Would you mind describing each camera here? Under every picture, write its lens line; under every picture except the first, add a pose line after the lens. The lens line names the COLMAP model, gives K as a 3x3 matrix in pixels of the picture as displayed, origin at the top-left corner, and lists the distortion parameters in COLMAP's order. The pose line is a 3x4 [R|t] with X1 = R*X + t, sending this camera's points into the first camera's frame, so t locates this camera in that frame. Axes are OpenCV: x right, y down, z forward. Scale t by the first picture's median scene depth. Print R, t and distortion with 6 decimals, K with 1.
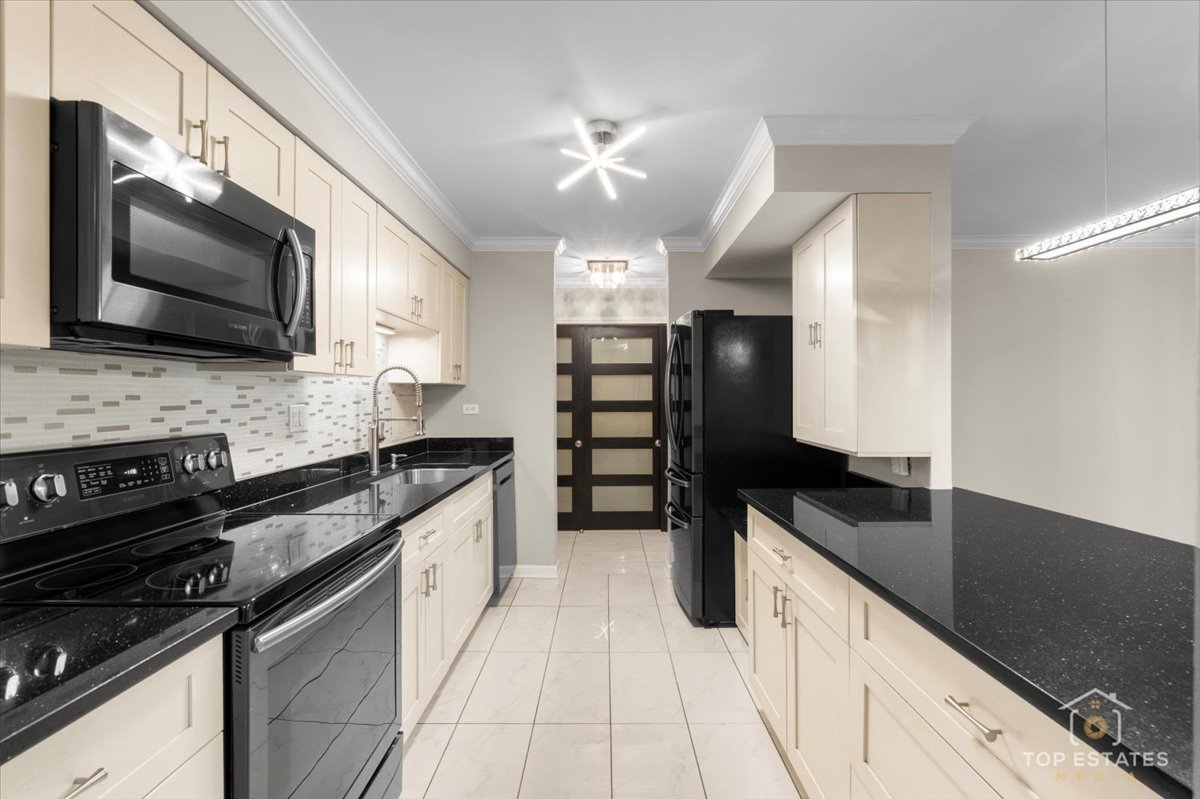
lens RADIAL K [[542.4, 0, 599.6], [0, 542.4, 397.1], [0, 0, 1]] dist [-0.006896, 0.002580]
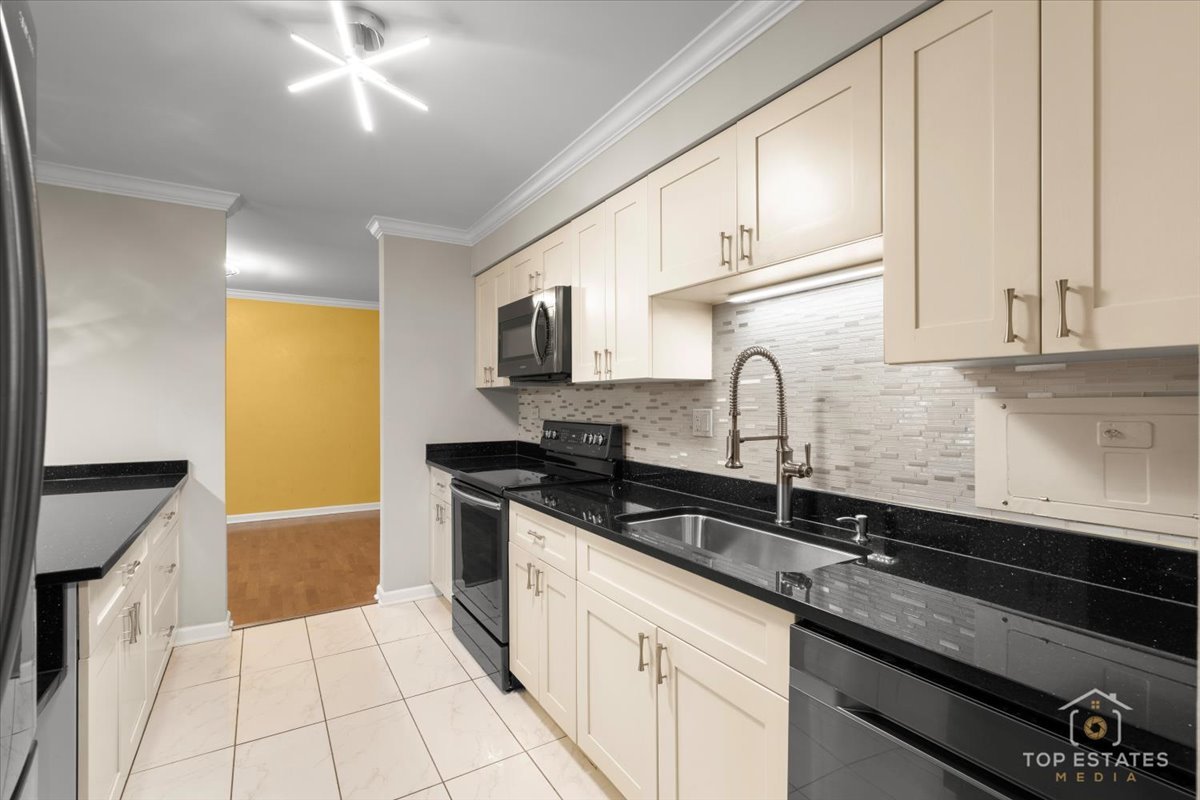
lens RADIAL K [[542.4, 0, 599.2], [0, 542.4, 393.5], [0, 0, 1]] dist [-0.006896, 0.002580]
pose [[-0.854834, 0.007977, -0.518840, 0.118613], [0.013824, 0.999877, -0.007405, -0.009683], [0.518717, -0.013502, -0.854839, 2.048755]]
